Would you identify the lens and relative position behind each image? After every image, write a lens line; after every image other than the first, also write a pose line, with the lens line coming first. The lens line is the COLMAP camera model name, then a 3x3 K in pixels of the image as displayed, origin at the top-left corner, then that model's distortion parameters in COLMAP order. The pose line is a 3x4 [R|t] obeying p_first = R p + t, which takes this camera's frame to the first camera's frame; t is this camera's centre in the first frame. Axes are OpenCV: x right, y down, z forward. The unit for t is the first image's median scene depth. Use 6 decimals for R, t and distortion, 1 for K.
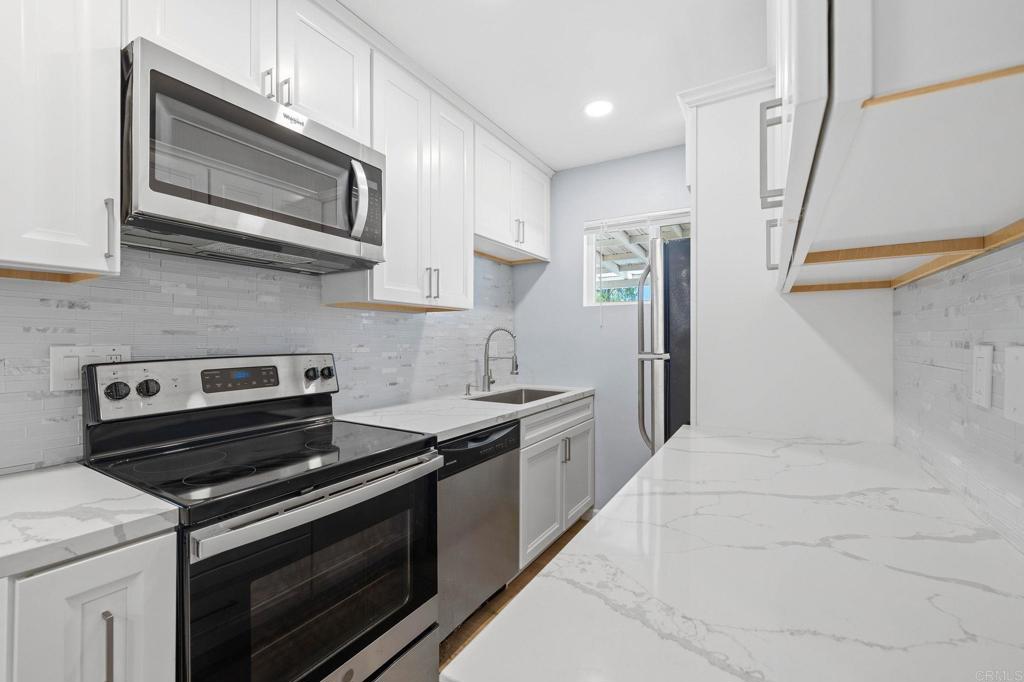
lens RADIAL K [[432.4, 0, 512.2], [0, 432.4, 339.8], [0, 0, 1]] dist [0.000018, 0.000098]
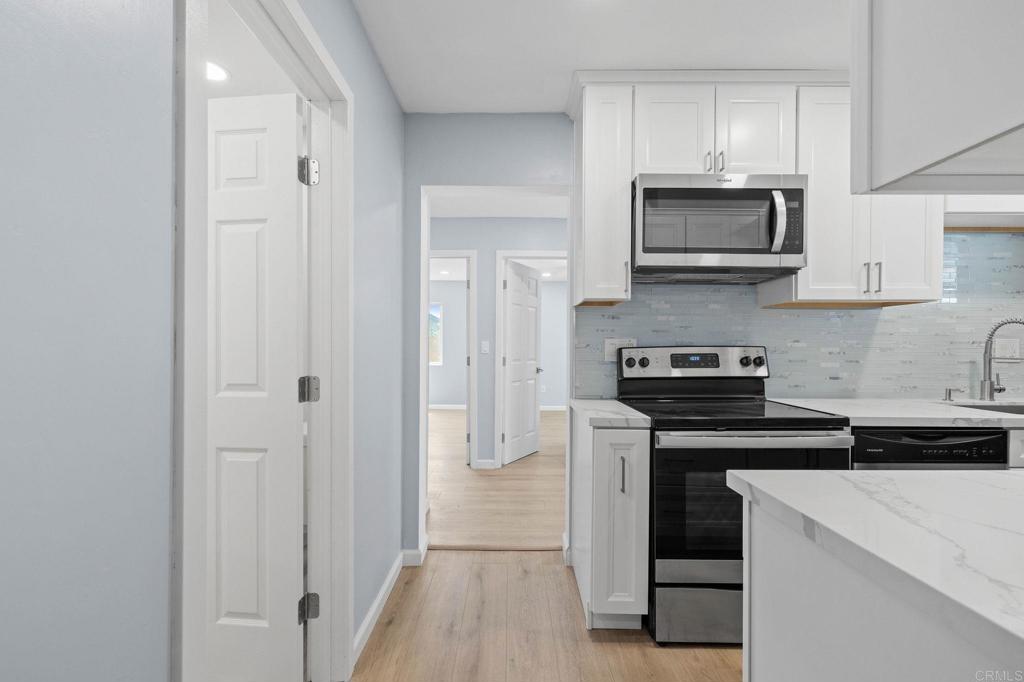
lens RADIAL K [[435.4, 0, 510.9], [0, 435.4, 350.0], [0, 0, 1]] dist [0.001136, 0.000363]
pose [[0.511706, 0.007430, -0.859128, 0.316486], [-0.002921, 0.999972, 0.006908, 0.039773], [0.859155, -0.001025, 0.511714, -0.292094]]
